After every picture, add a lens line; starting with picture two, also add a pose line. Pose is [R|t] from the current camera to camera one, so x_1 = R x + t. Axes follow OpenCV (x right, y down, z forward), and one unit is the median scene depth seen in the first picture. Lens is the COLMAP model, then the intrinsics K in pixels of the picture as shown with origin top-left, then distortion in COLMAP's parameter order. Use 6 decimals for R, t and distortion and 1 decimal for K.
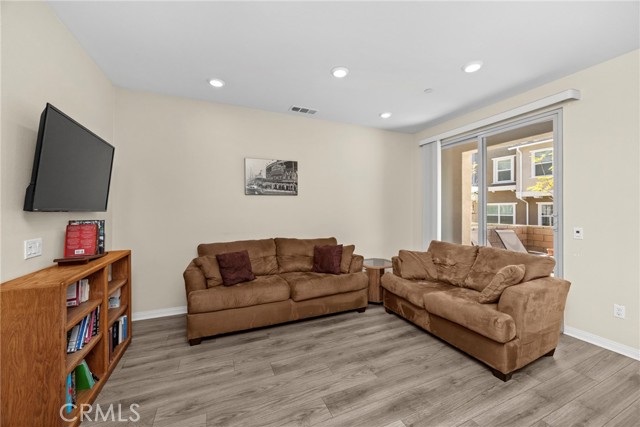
lens RADIAL K [[246.2, 0, 321.6], [0, 246.2, 211.9], [0, 0, 1]] dist [0.000582, -0.000277]
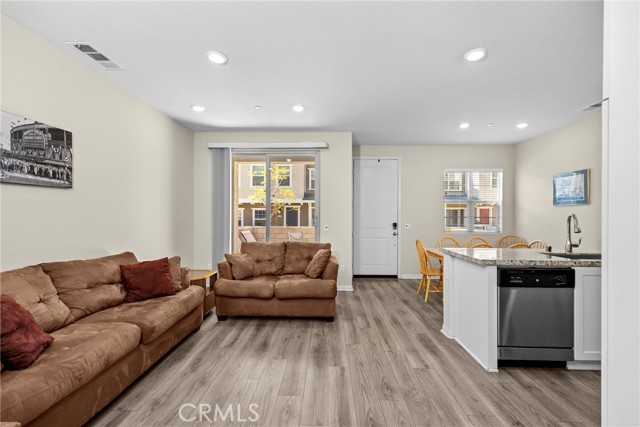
lens RADIAL K [[271.1, 0, 321.6], [0, 271.1, 215.7], [0, 0, 1]] dist [0.011209, 0.000115]
pose [[0.421597, -0.002488, 0.906780, -0.488007], [0.003212, 0.999994, 0.001250, -0.000233], [-0.906778, 0.002385, 0.421603, 0.179379]]
